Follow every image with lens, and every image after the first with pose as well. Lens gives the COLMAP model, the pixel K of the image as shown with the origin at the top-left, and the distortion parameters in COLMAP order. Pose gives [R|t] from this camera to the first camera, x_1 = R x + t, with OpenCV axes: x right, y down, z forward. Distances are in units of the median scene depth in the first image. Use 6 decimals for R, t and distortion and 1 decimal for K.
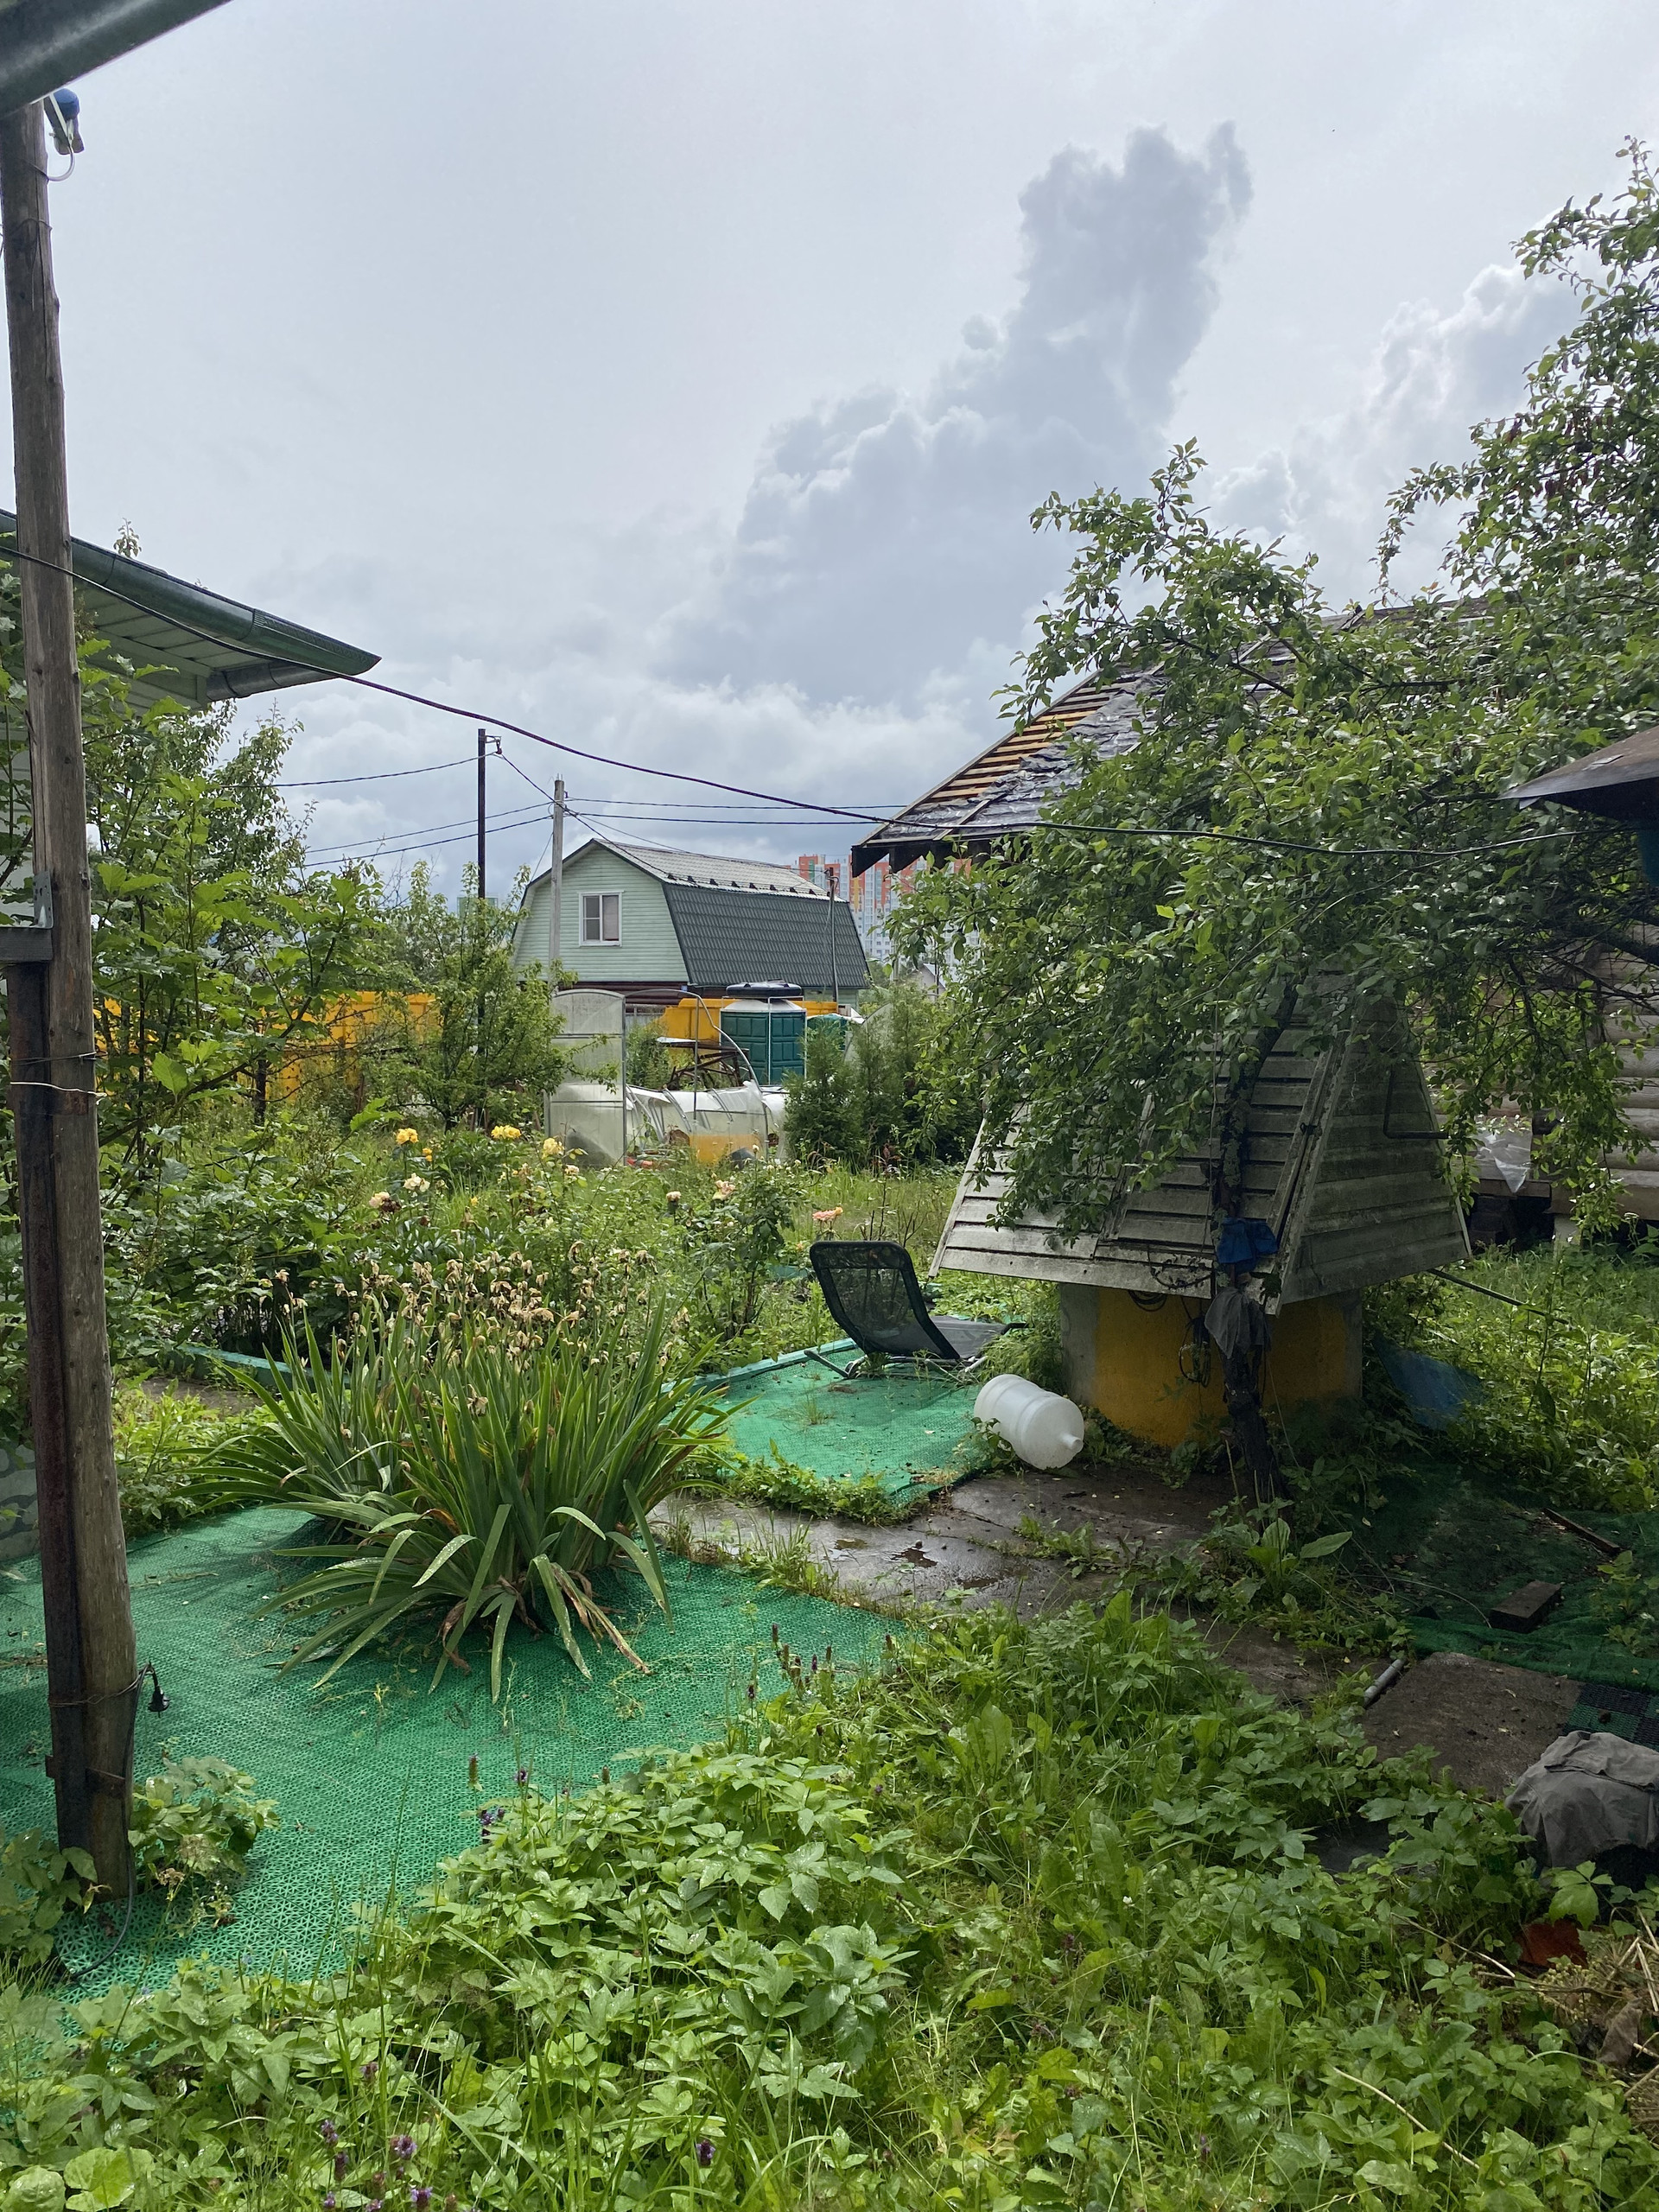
lens RADIAL K [[1702.8, 0, 827.7], [0, 1702.8, 1106.8], [0, 0, 1]] dist [0.037511, -0.036976]
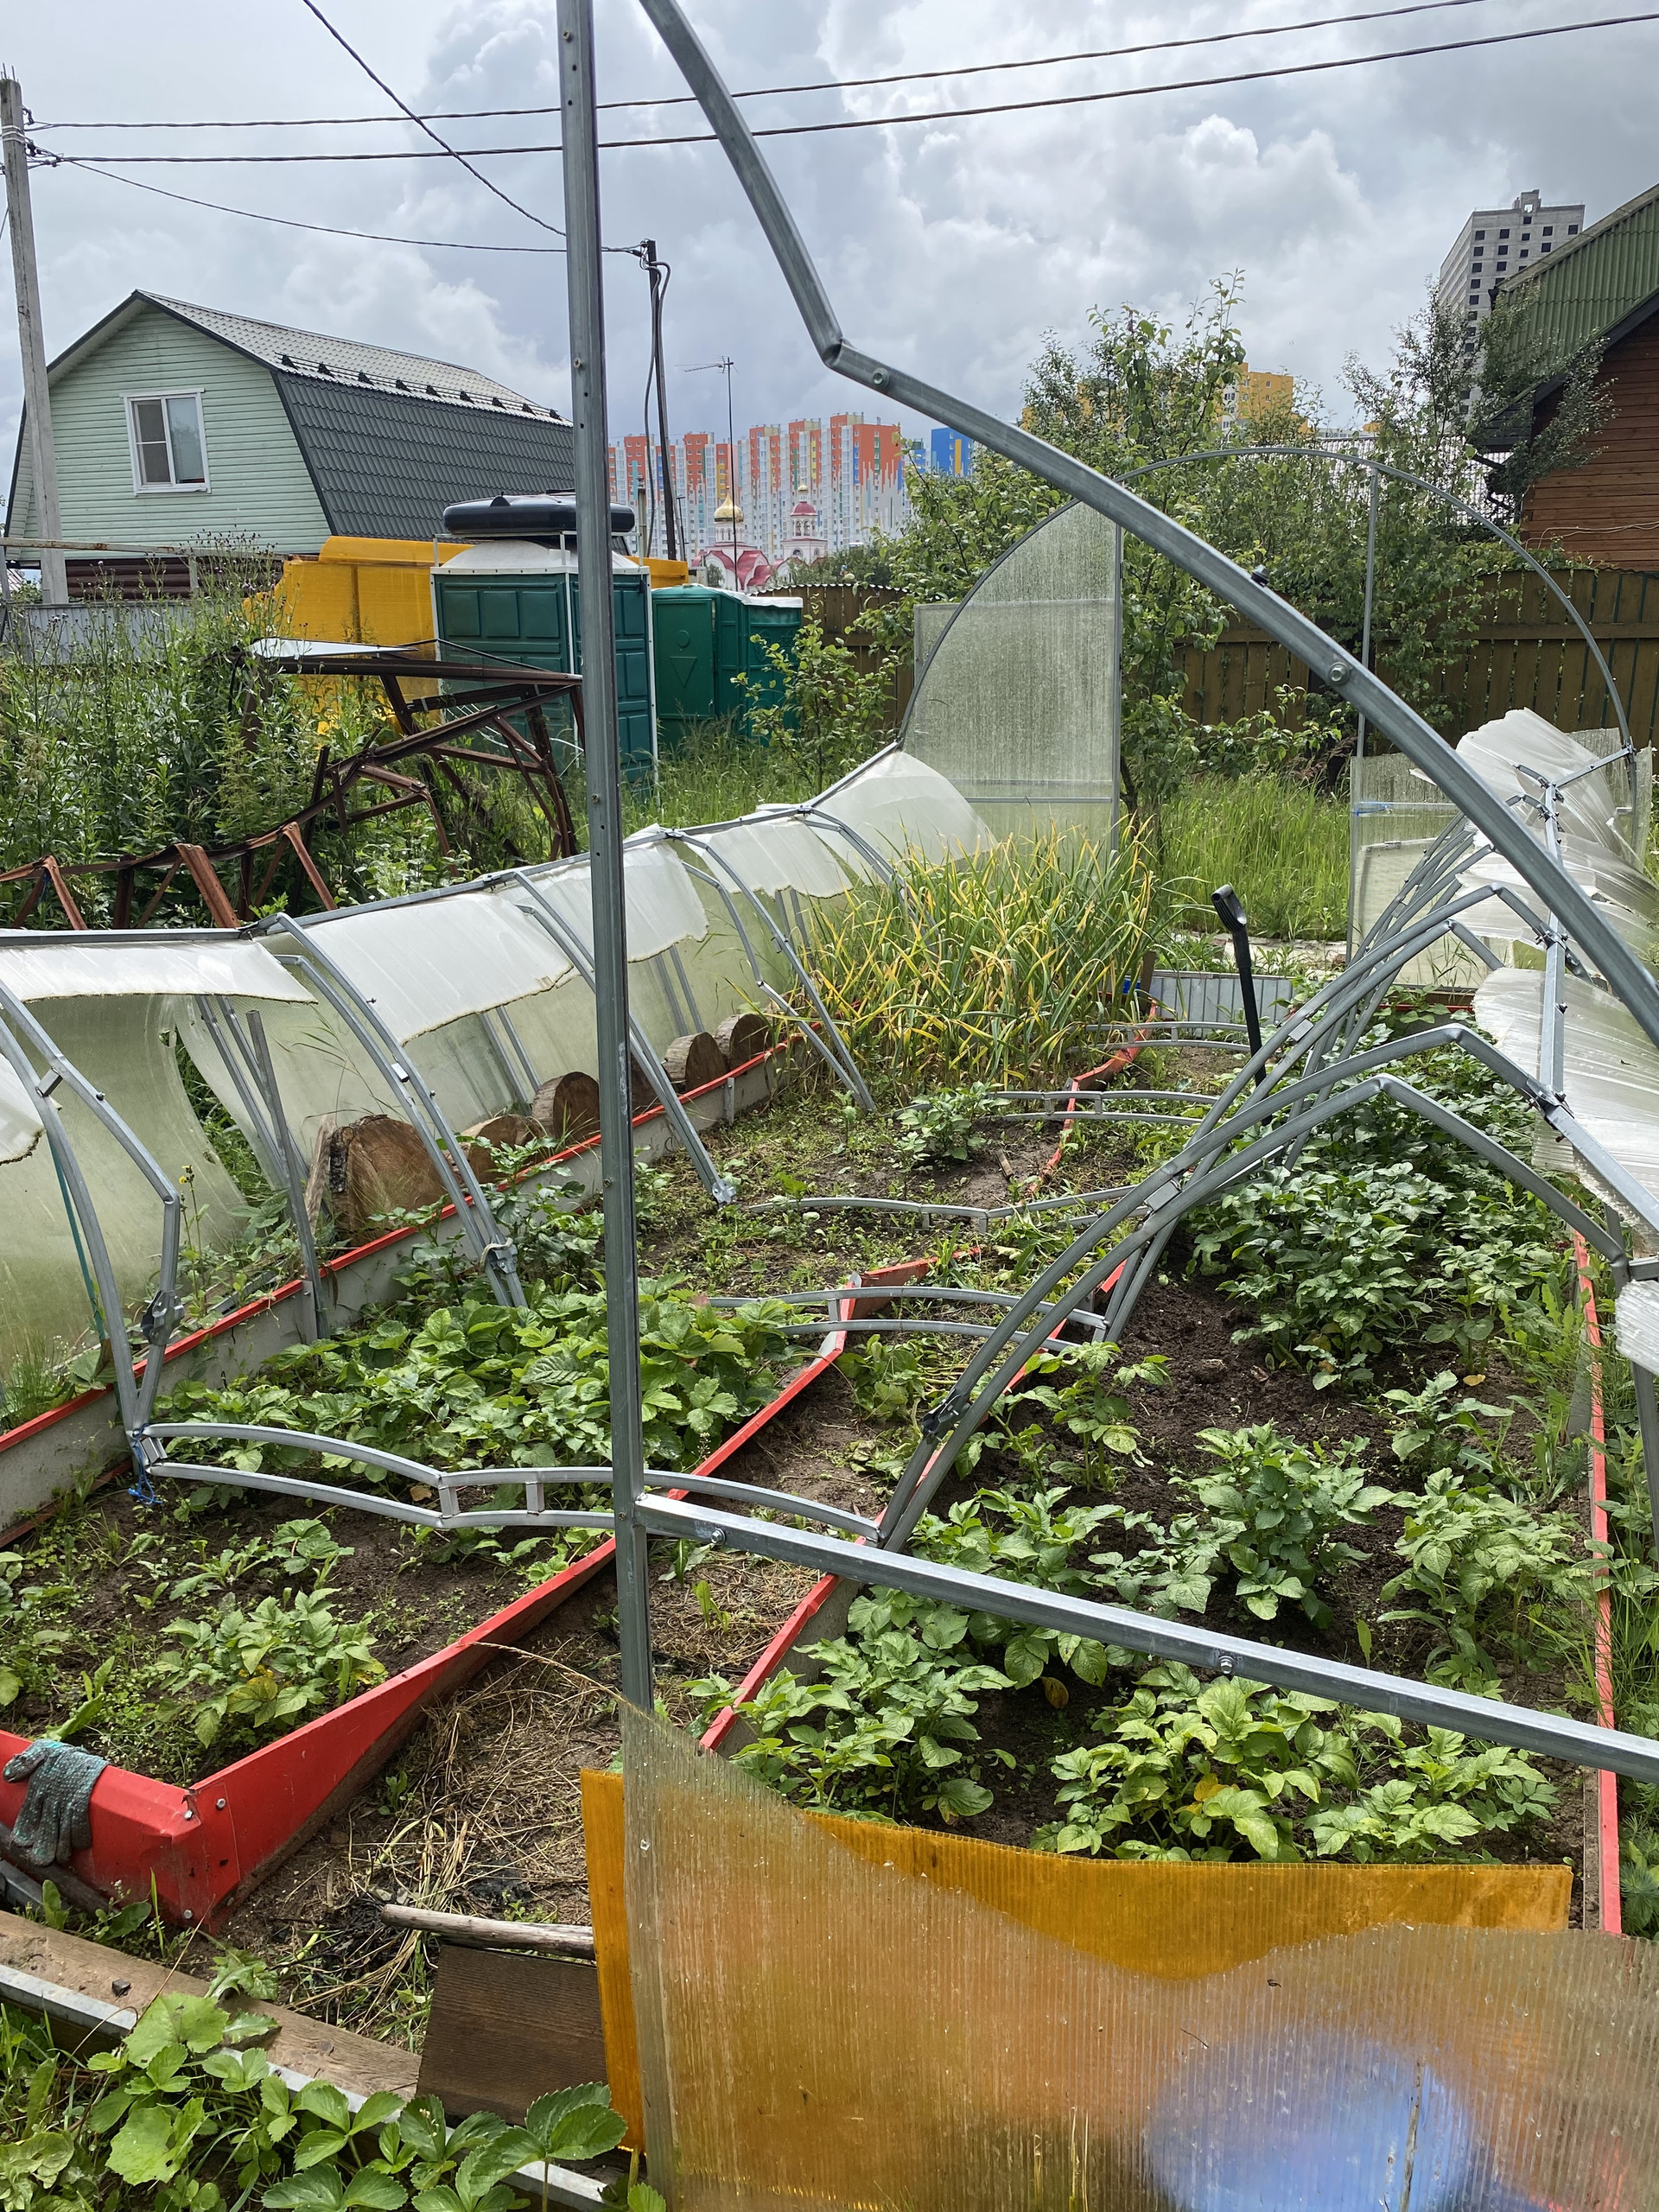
lens RADIAL K [[1702.8, 0, 830.5], [0, 1702.8, 1103.8], [0, 0, 1]] dist [0.037511, -0.036976]
pose [[0.981736, -0.065302, 0.178688, -0.032057], [0.025290, 0.975705, 0.217626, -0.013012], [-0.188558, -0.209132, 0.959536, 0.363376]]
